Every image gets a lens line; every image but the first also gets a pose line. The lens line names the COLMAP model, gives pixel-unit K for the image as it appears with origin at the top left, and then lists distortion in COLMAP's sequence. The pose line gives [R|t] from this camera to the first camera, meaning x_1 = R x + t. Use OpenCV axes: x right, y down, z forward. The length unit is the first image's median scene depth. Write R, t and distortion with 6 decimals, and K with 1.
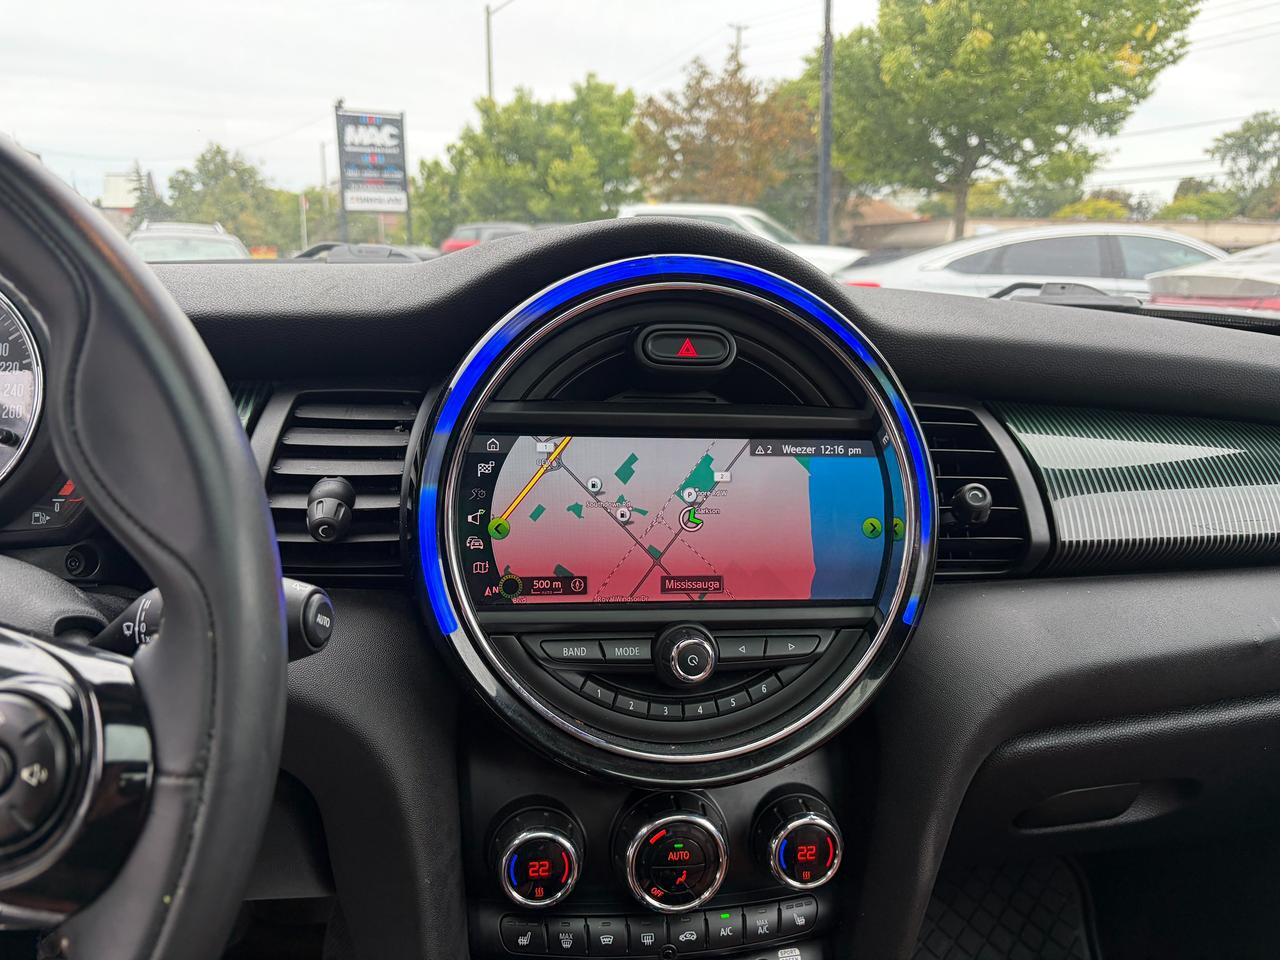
lens RADIAL K [[1036.4, 0, 640.0], [0, 1036.4, 480.0], [0, 0, 1]] dist [-0.003348, -0.011500]
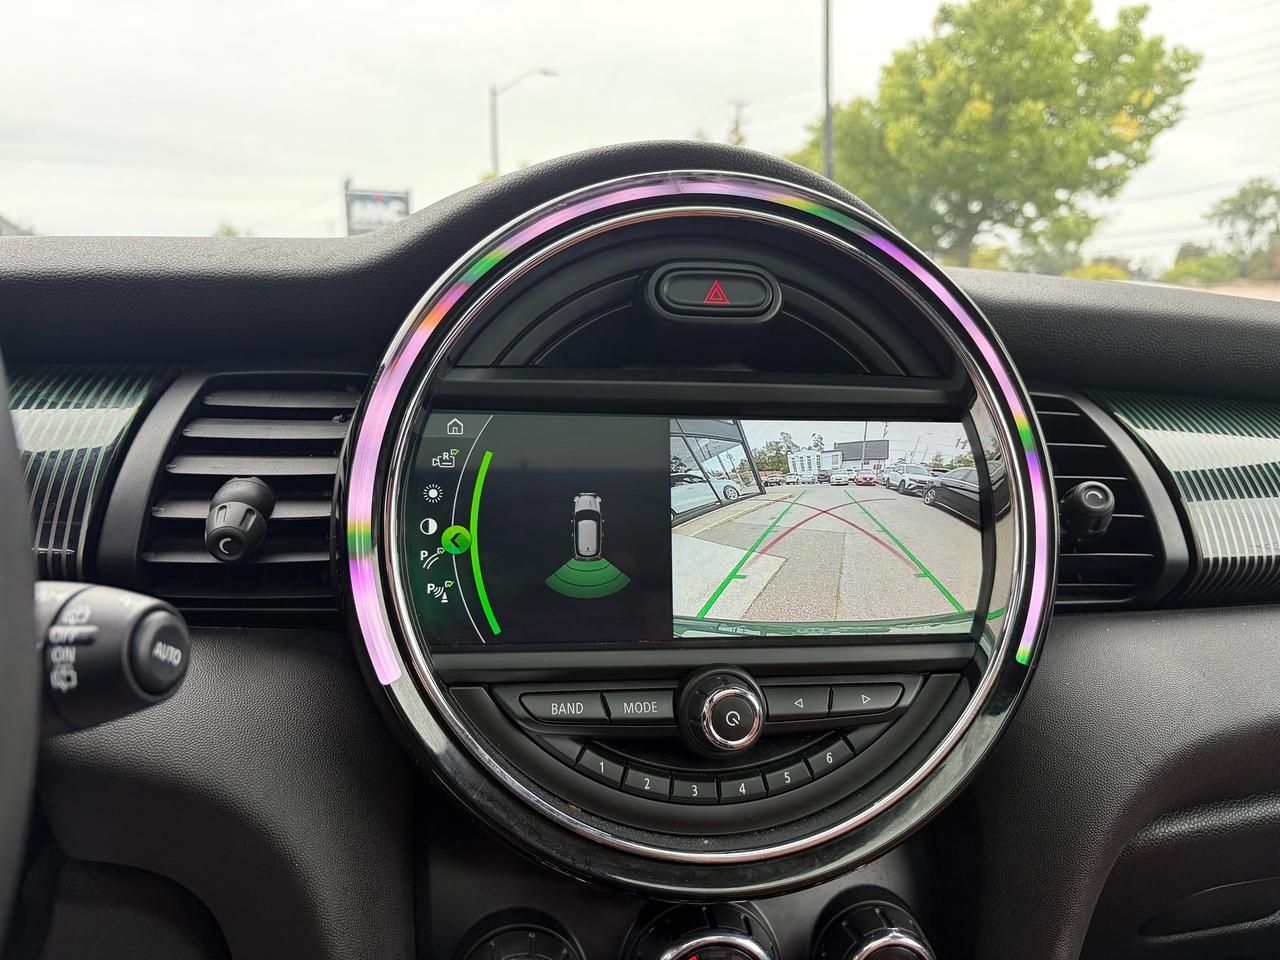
lens RADIAL K [[1041.6, 0, 640.0], [0, 1041.6, 480.0], [0, 0, 1]] dist [-0.031078, 0.014464]
pose [[0.999904, -0.012197, -0.006567, -0.005108], [0.011722, 0.997604, -0.068183, 0.048976], [0.007382, 0.068100, 0.997651, 0.230598]]
